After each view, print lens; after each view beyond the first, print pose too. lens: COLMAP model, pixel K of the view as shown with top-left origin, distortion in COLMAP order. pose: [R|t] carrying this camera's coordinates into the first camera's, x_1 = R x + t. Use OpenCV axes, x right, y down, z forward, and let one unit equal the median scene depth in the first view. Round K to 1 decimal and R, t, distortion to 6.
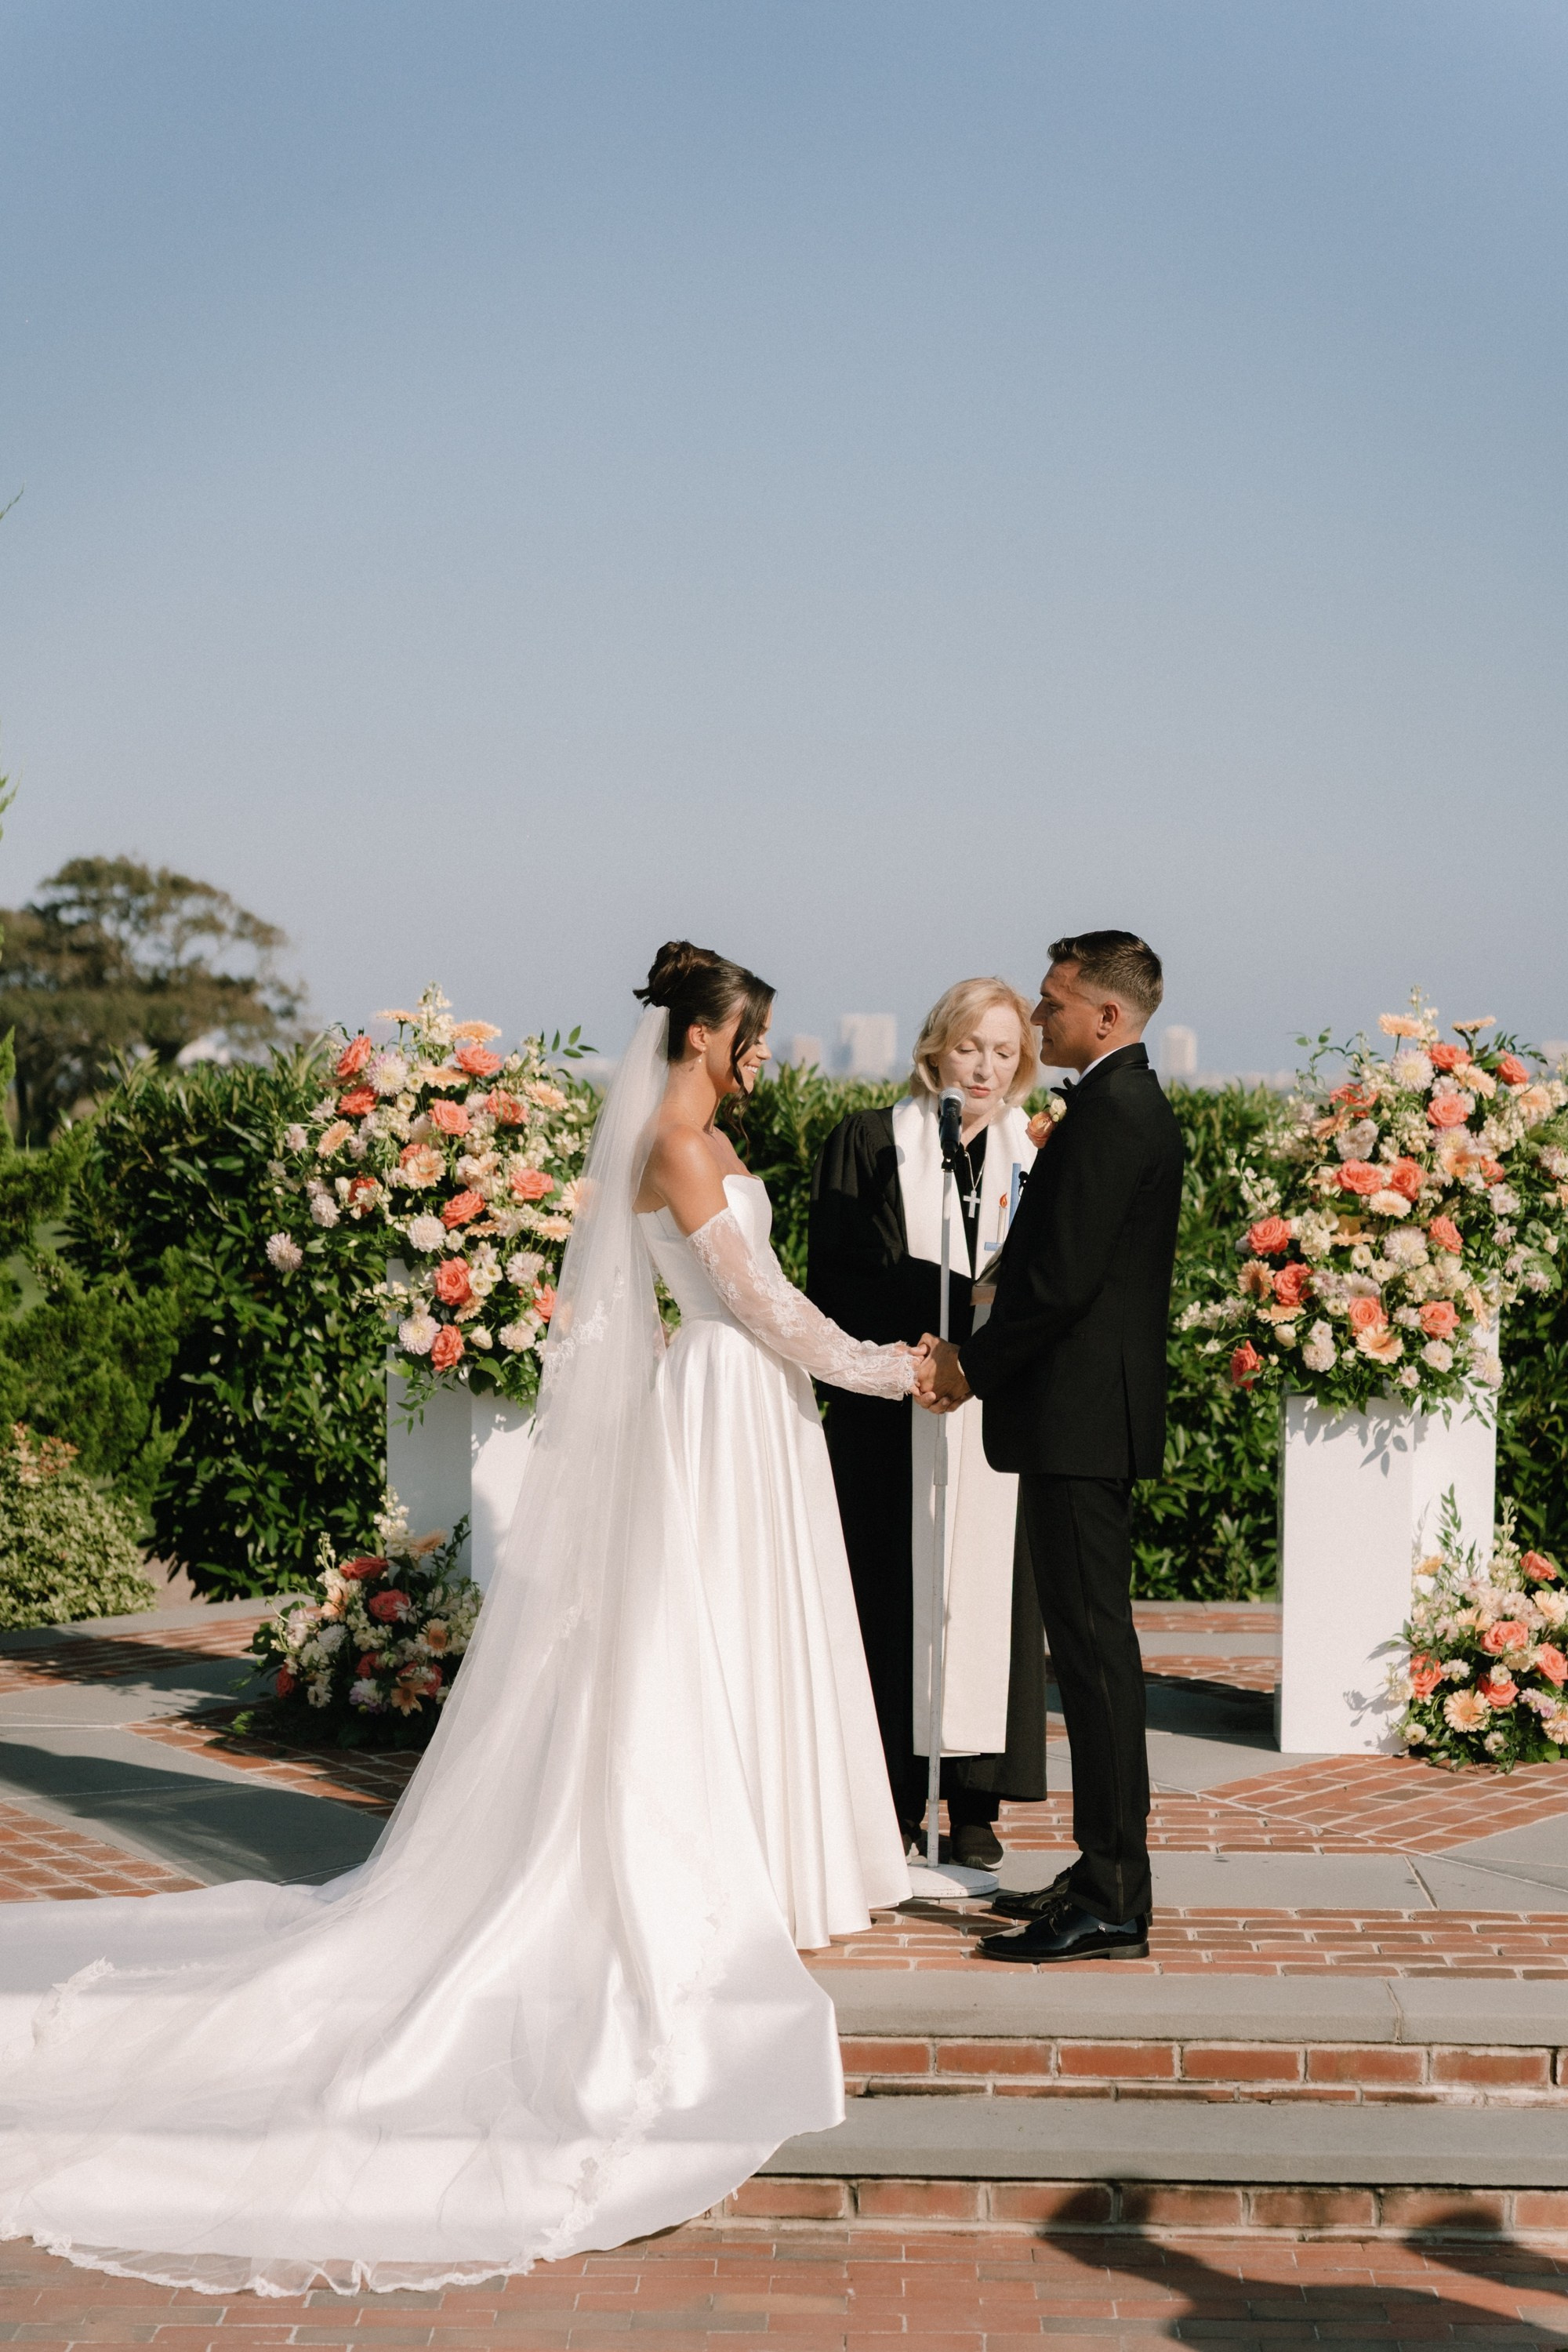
lens RADIAL K [[5031.0, 0, 782.9], [0, 5031.0, 1175.5], [0, 0, 1]] dist [0.004362, 0.087135]
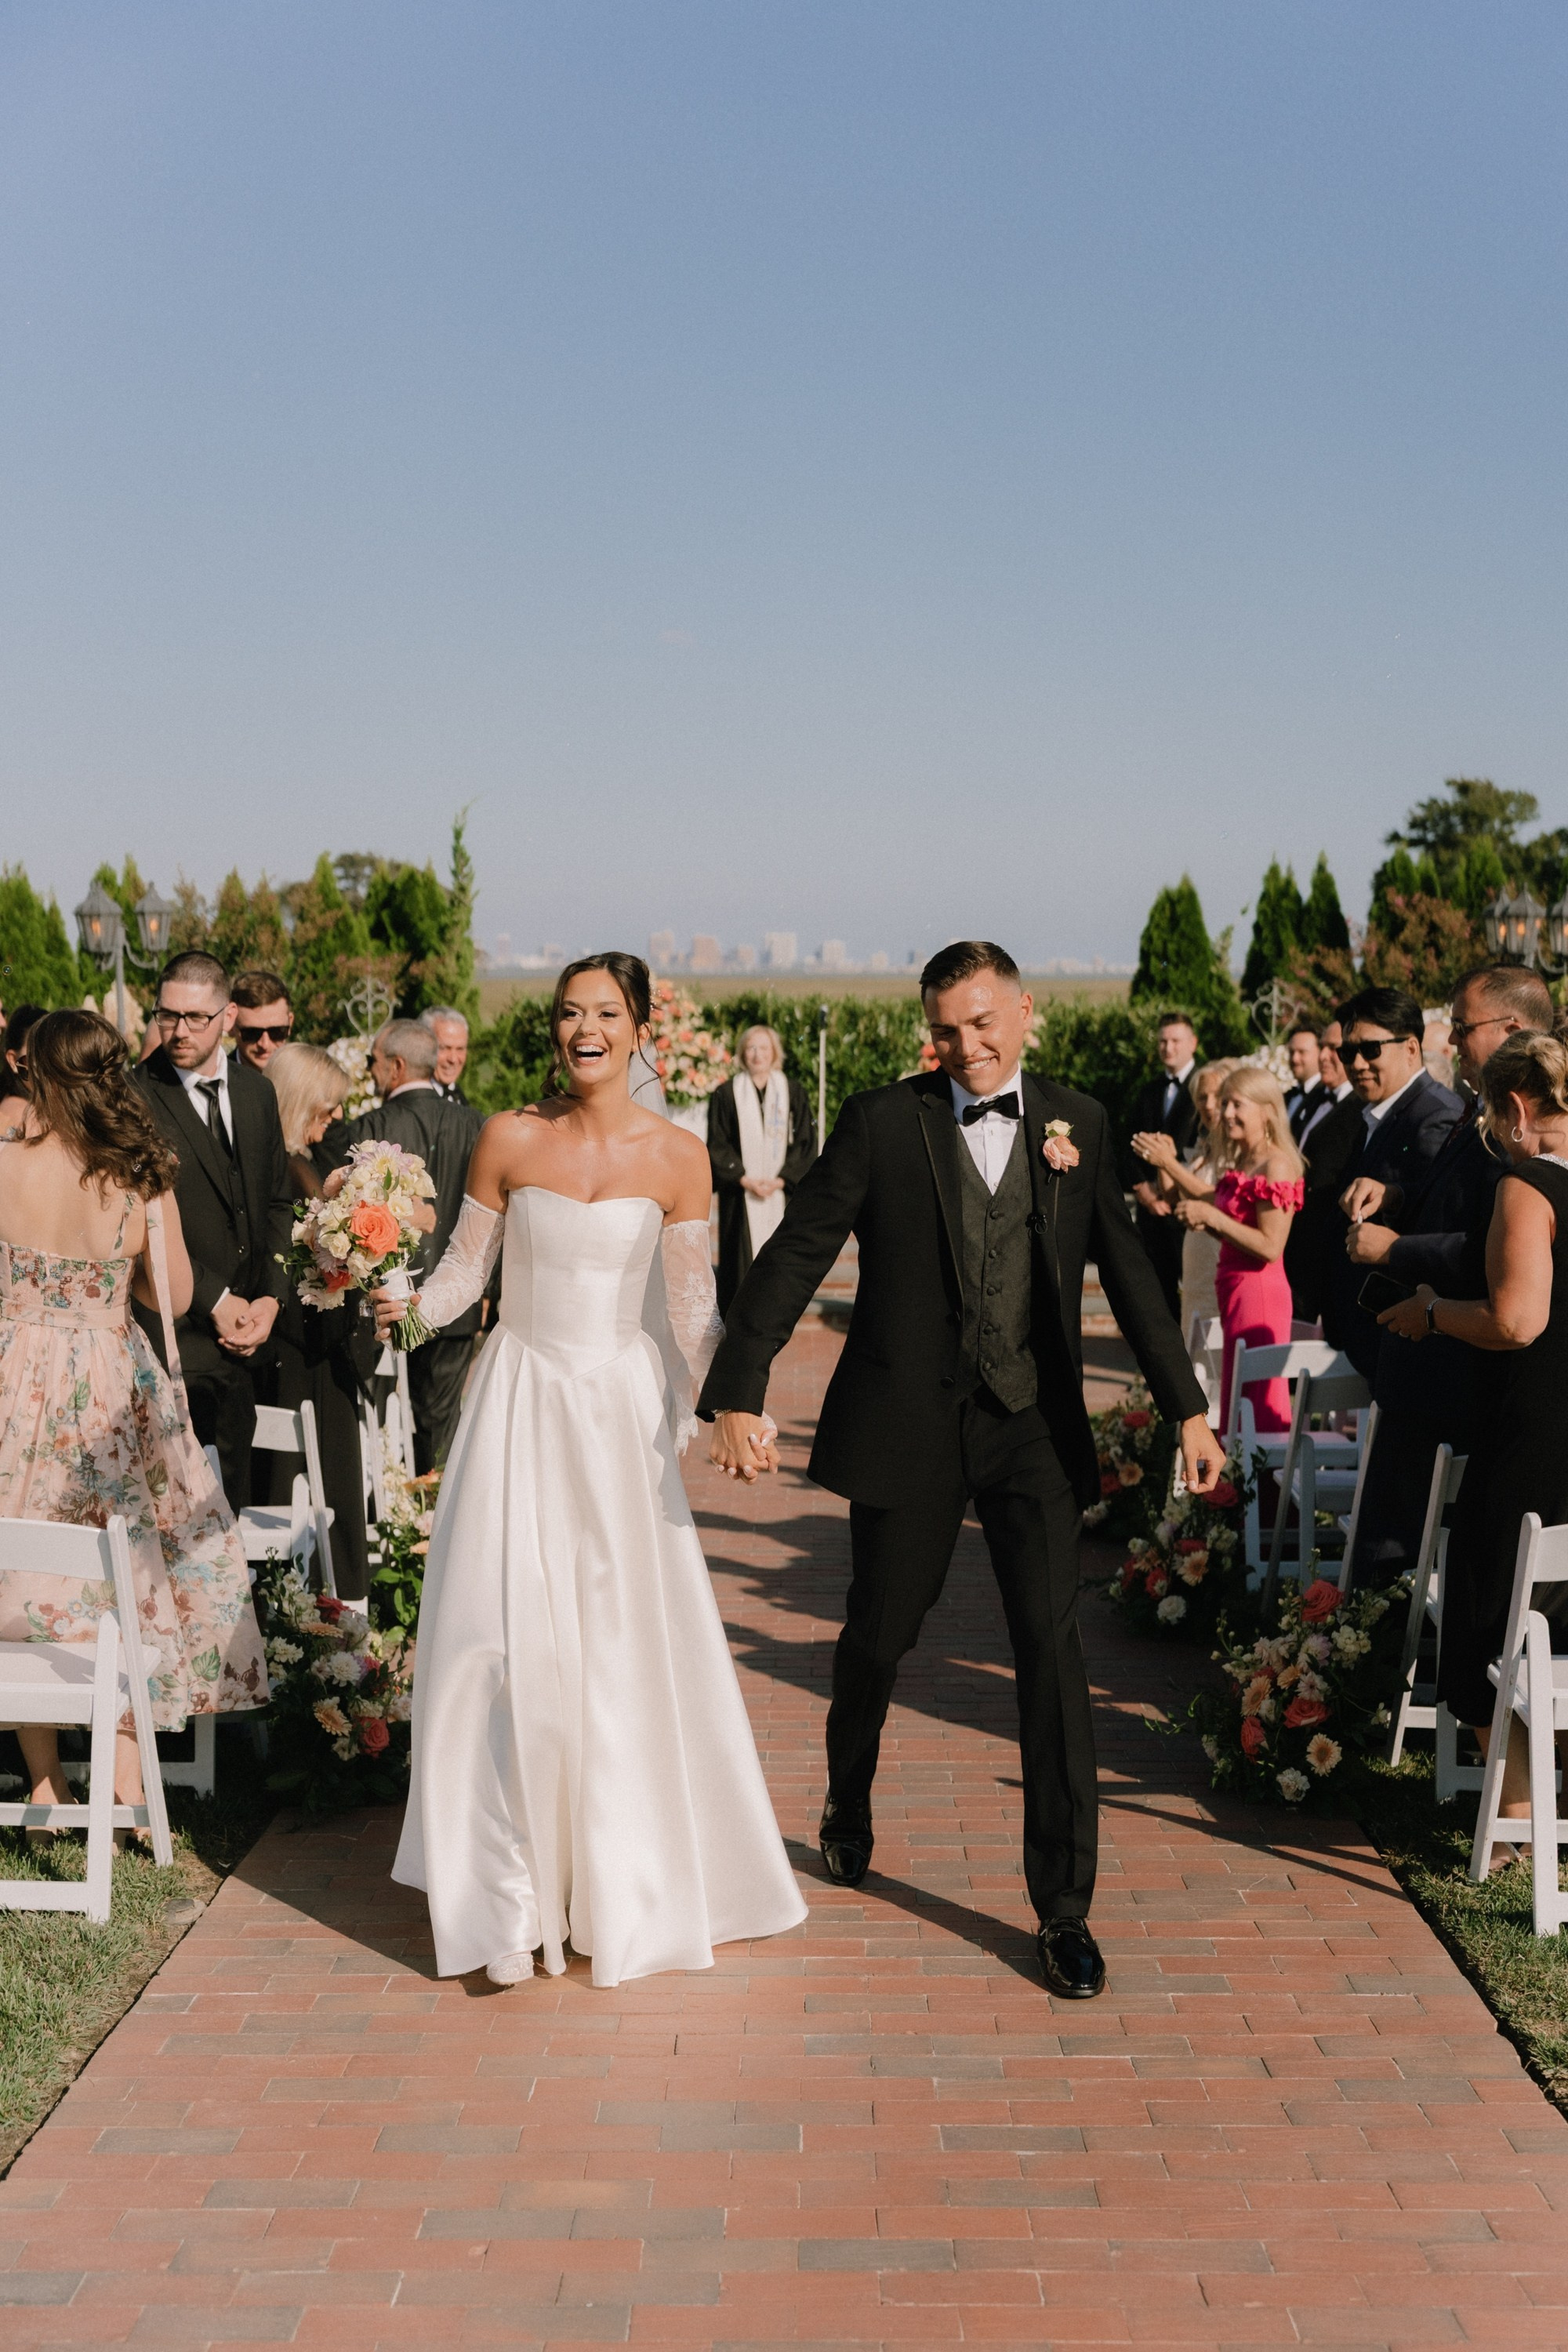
lens RADIAL K [[2827.9, 0, 792.9], [0, 2827.9, 1168.2], [0, 0, 1]] dist [0.000036, 0.009858]
pose [[0.999742, -0.009191, 0.020795, -0.021325], [0.008129, 0.998685, 0.050611, -0.004286], [-0.021233, -0.050429, 0.998502, -0.697106]]
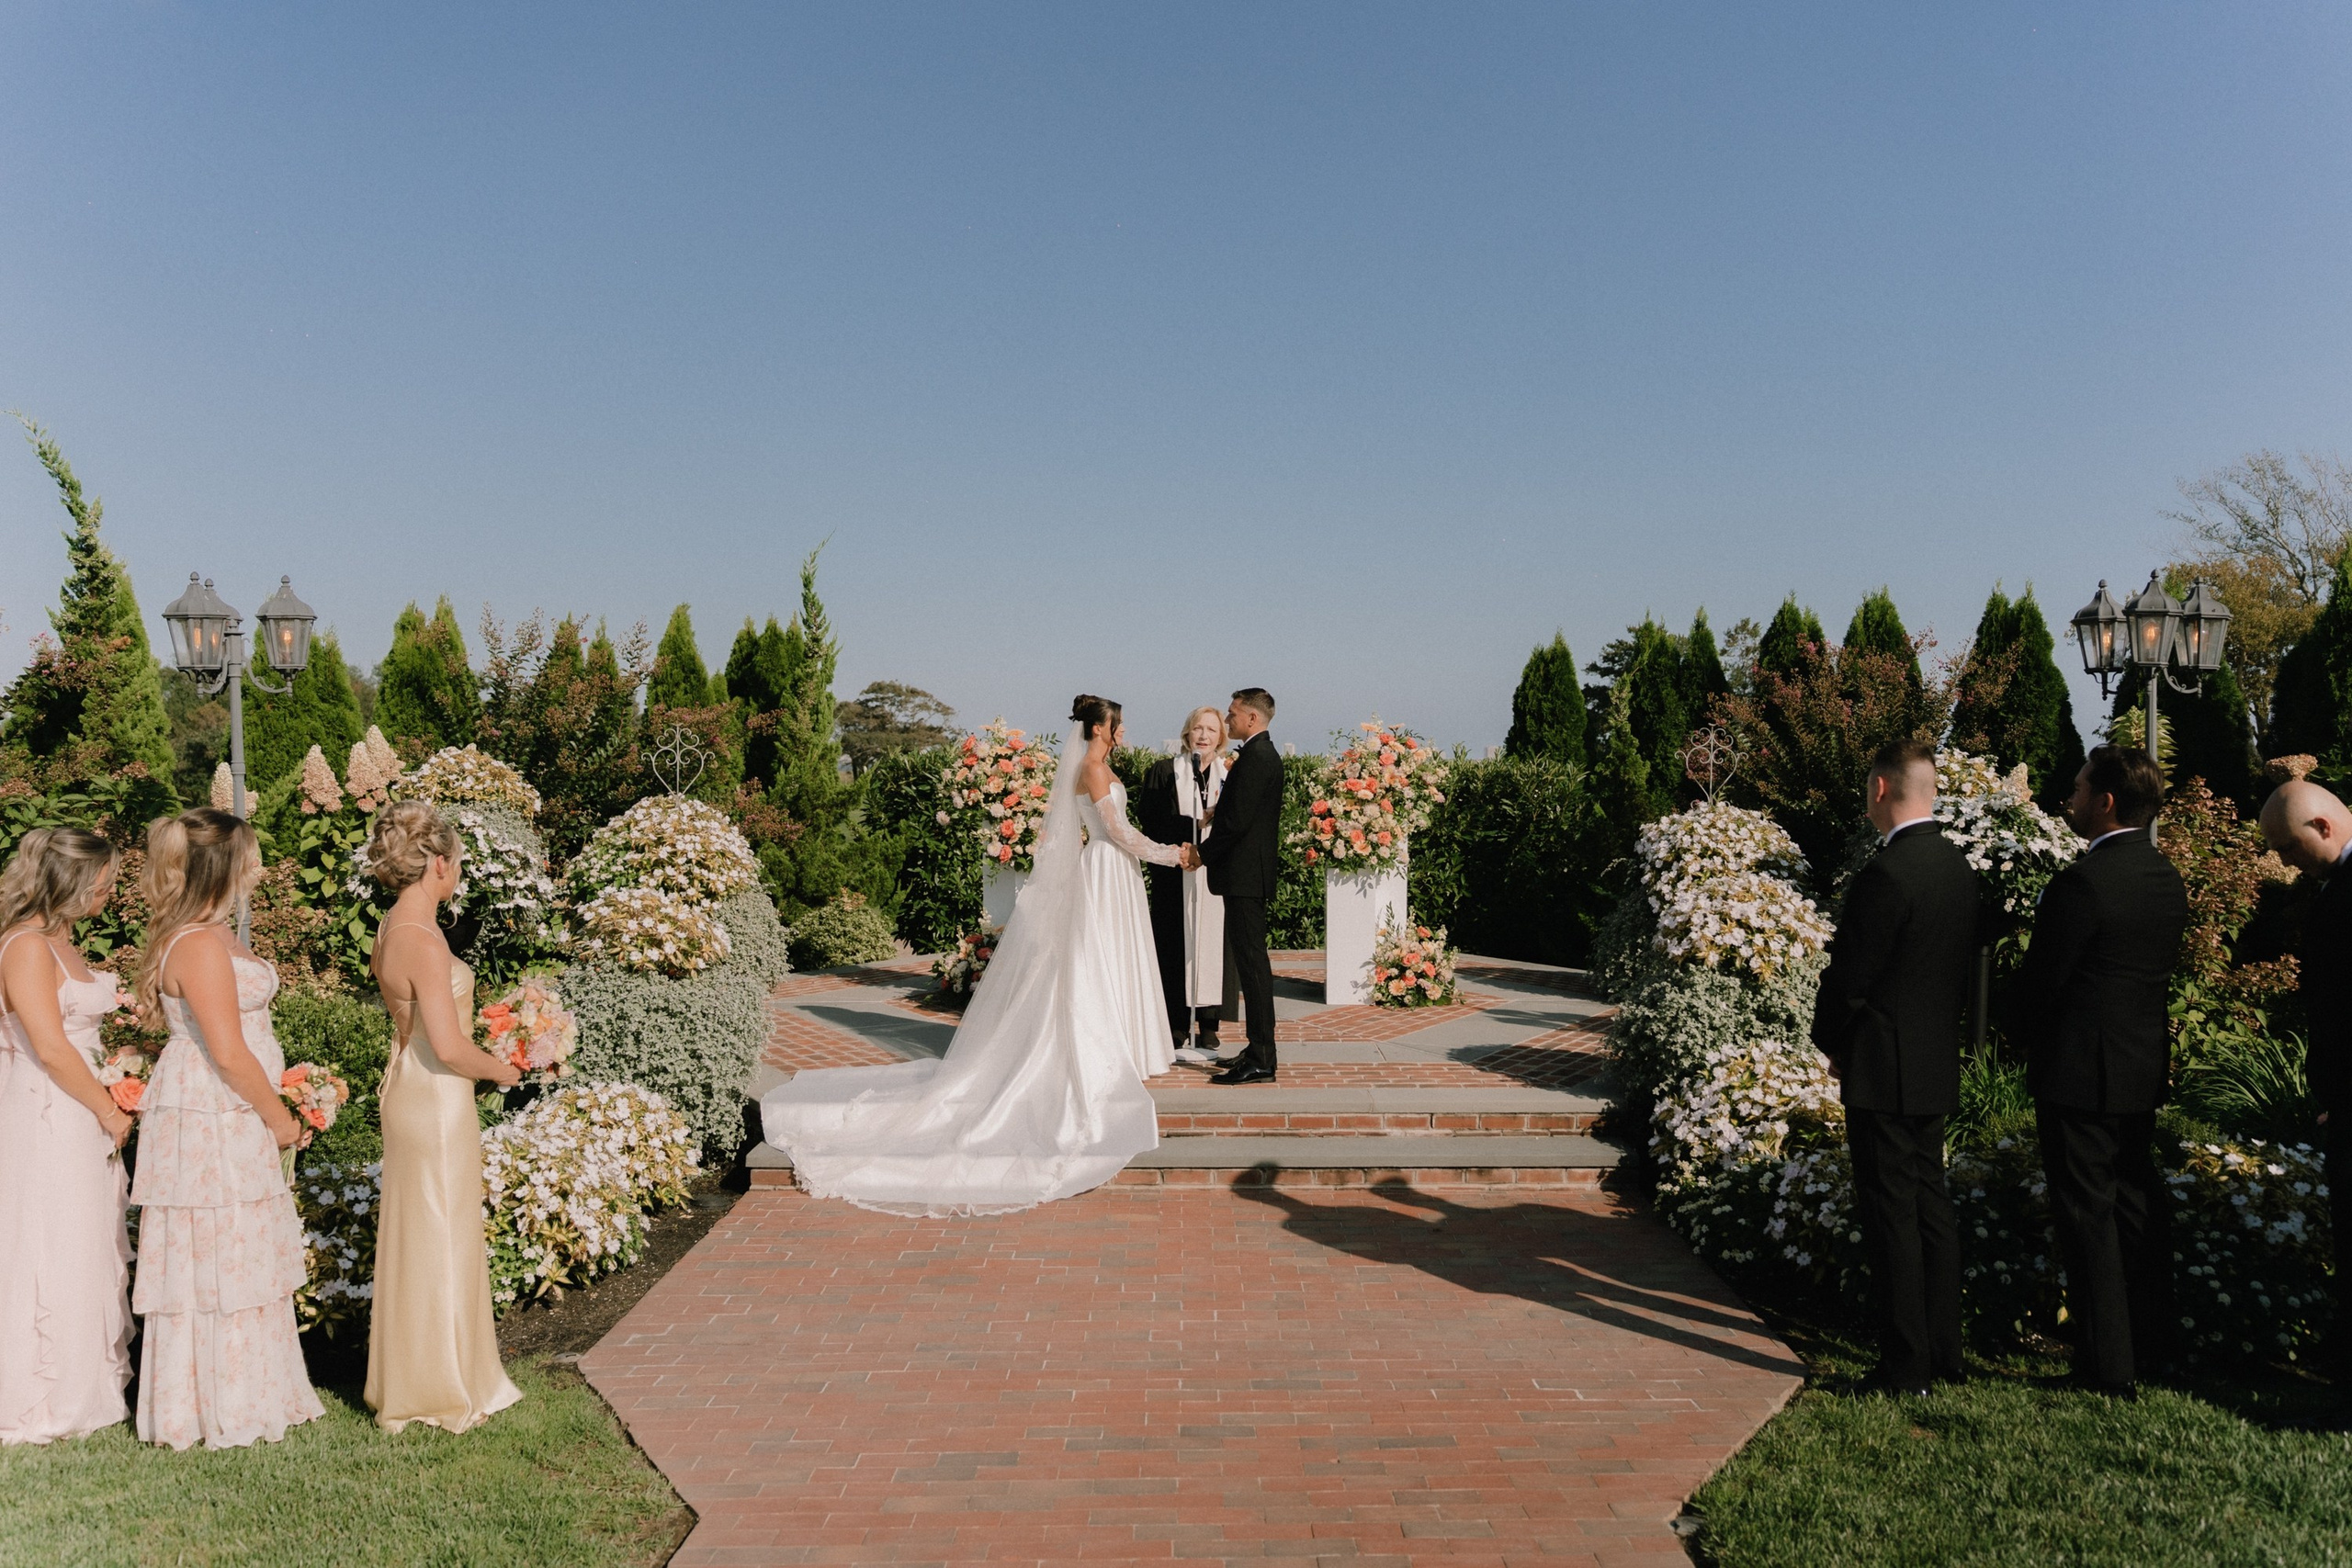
lens RADIAL K [[1880.8, 0, 1200.7], [0, 1880.8, 769.0], [0, 0, 1]] dist [-0.003368, -0.000424]
pose [[0.999446, -0.010944, 0.031423, 0.004069], [0.011444, 0.999810, -0.015785, 0.006728], [-0.031245, 0.016136, 0.999382, 0.022211]]
